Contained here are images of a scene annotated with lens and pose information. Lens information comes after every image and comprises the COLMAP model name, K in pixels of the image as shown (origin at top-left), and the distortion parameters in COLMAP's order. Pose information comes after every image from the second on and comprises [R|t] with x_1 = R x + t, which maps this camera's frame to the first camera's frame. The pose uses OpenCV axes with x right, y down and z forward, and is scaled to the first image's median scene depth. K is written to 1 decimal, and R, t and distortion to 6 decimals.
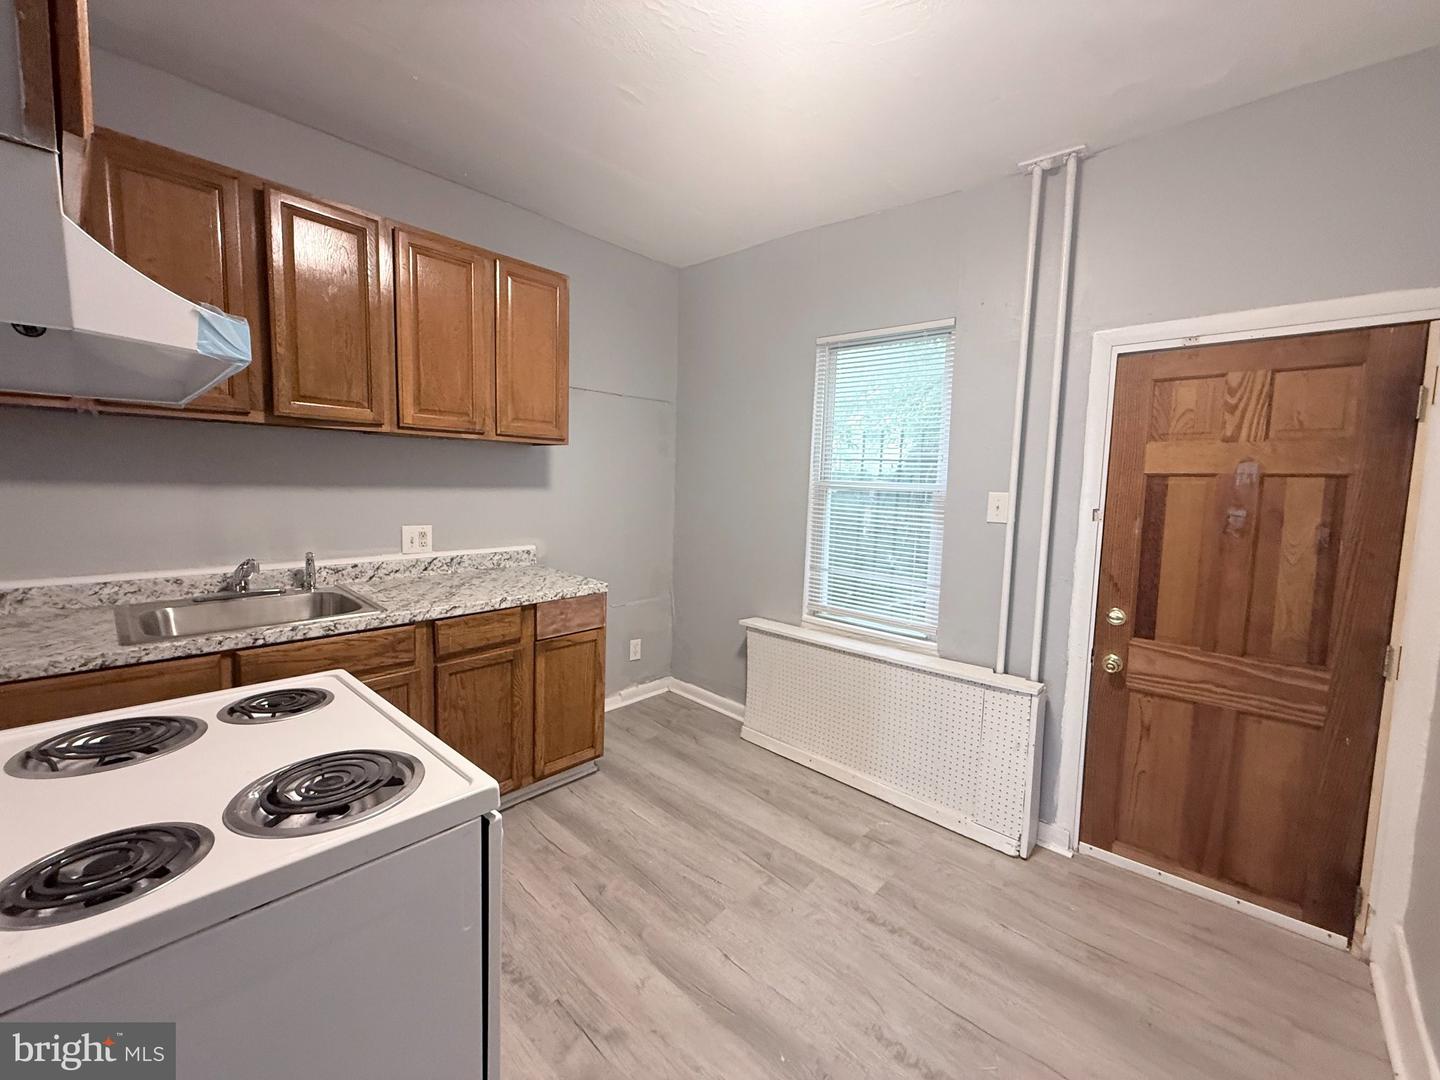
lens RADIAL K [[575.7, 0, 717.6], [0, 575.7, 535.1], [0, 0, 1]] dist [-0.000166, 0.000553]
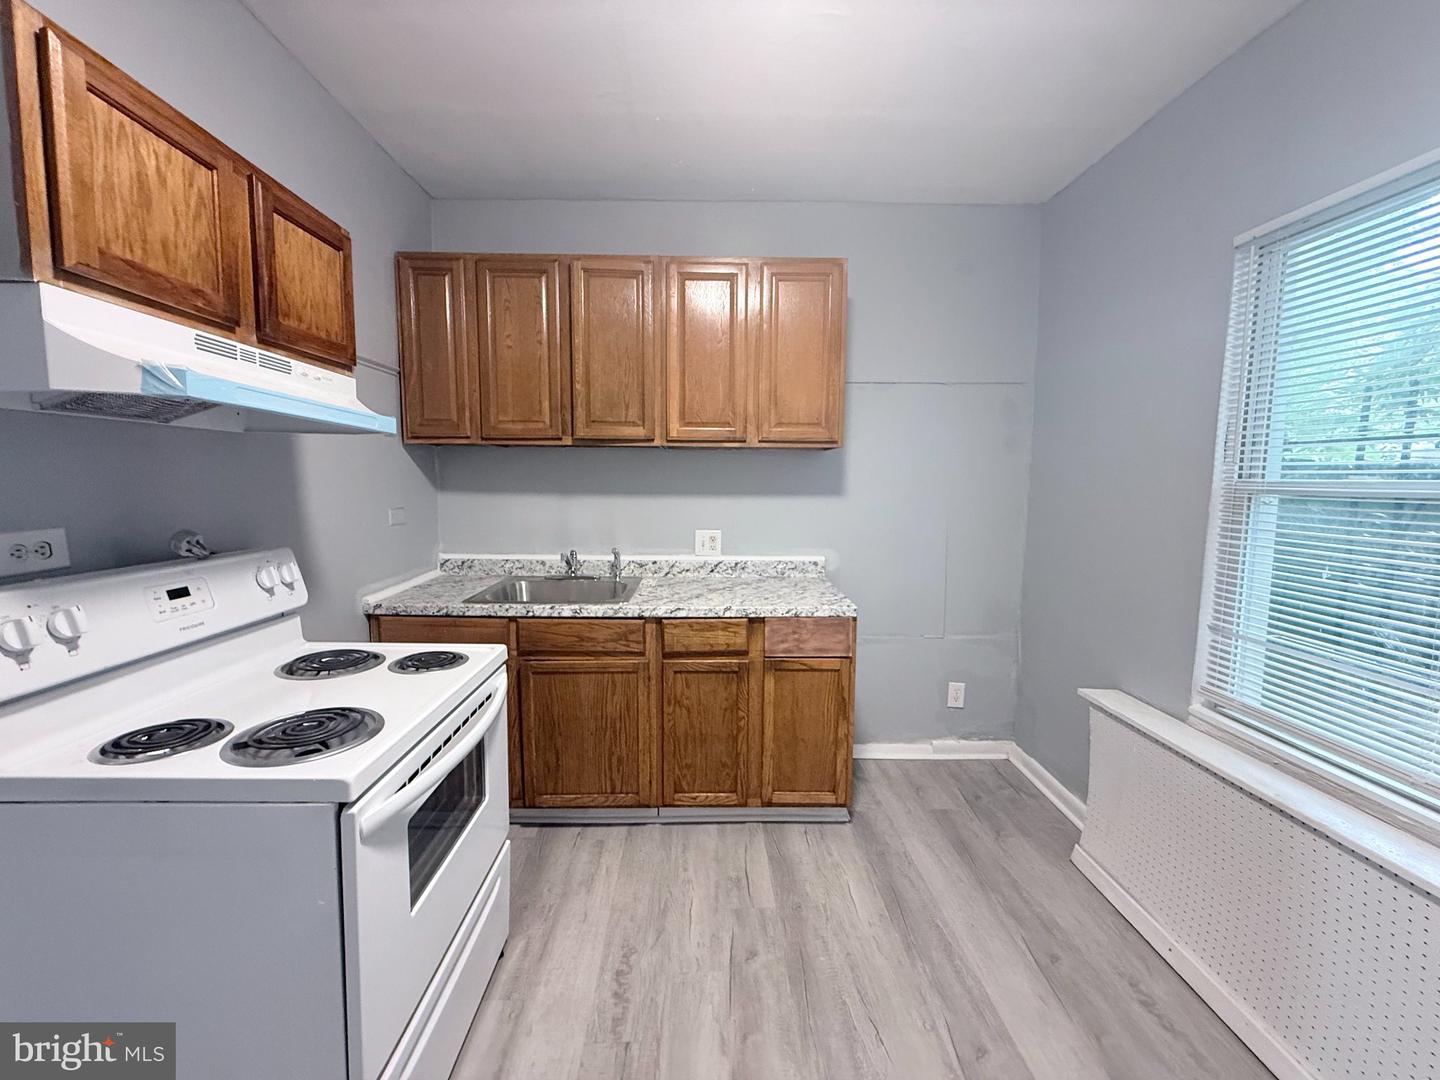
lens RADIAL K [[575.7, 0, 716.7], [0, 575.7, 536.1], [0, 0, 1]] dist [-0.000166, 0.000553]
pose [[0.691685, 0.045624, -0.720757, 0.332745], [-0.057539, 0.998311, 0.007976, -0.018787], [0.719904, 0.035955, 0.693142, 0.314213]]
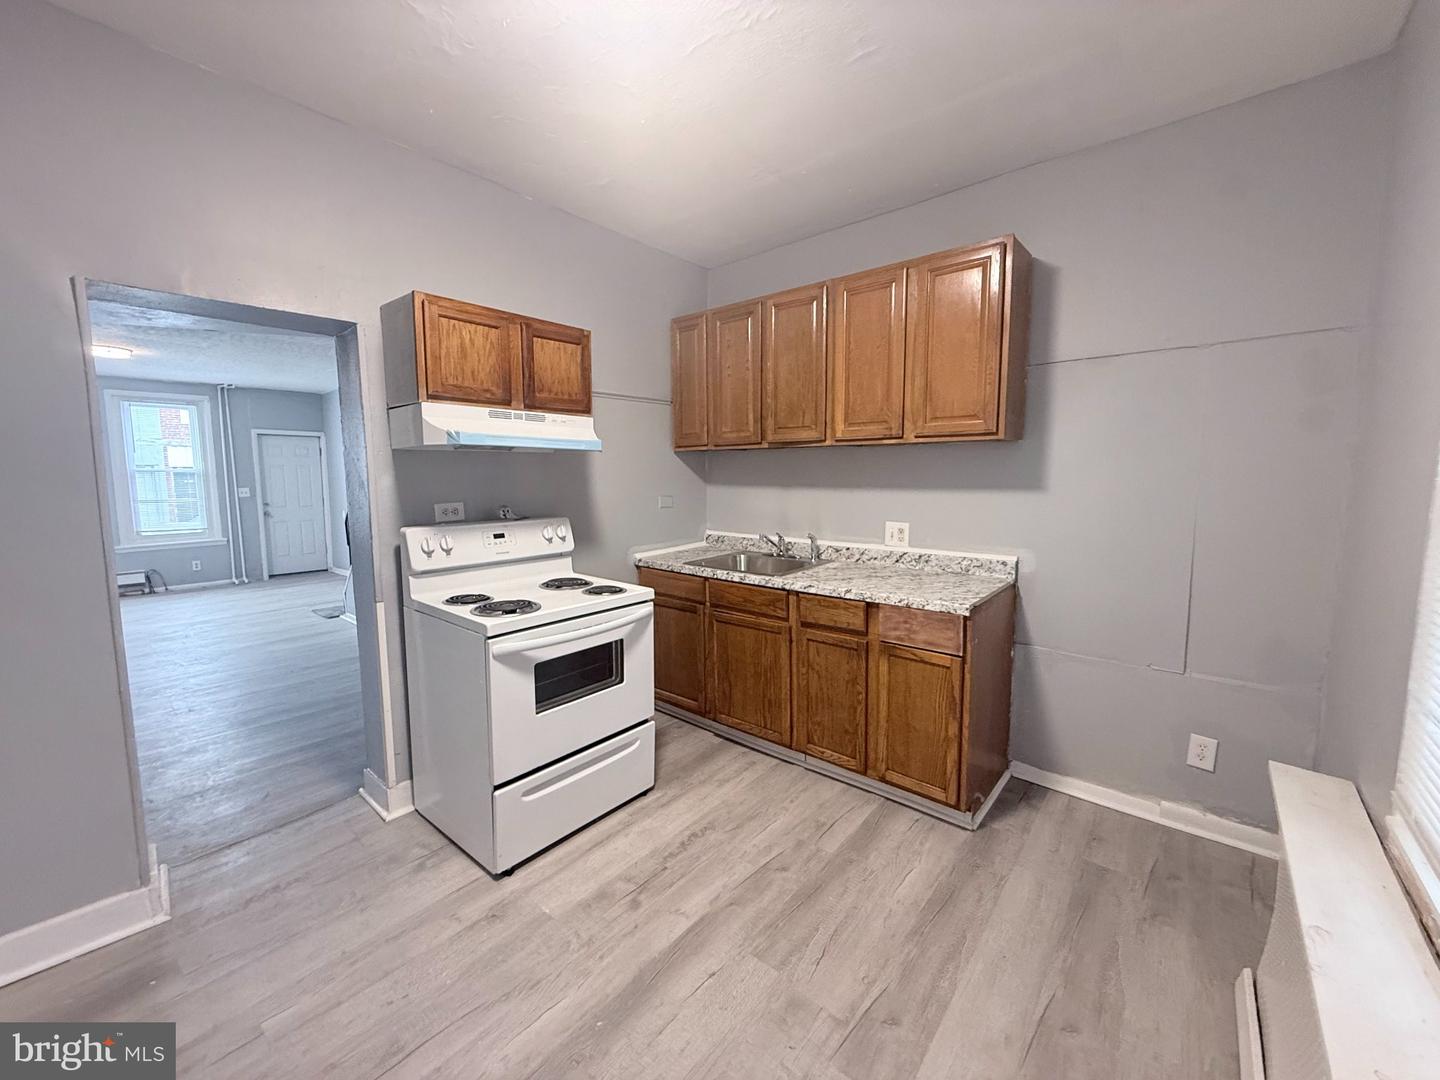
lens RADIAL K [[575.7, 0, 716.9], [0, 575.7, 536.5], [0, 0, 1]] dist [-0.000166, 0.000553]
pose [[0.035930, 0.083004, -0.995901, 0.734944], [-0.088605, 0.992885, 0.079556, -0.058079], [0.995419, 0.085384, 0.043029, 0.727686]]
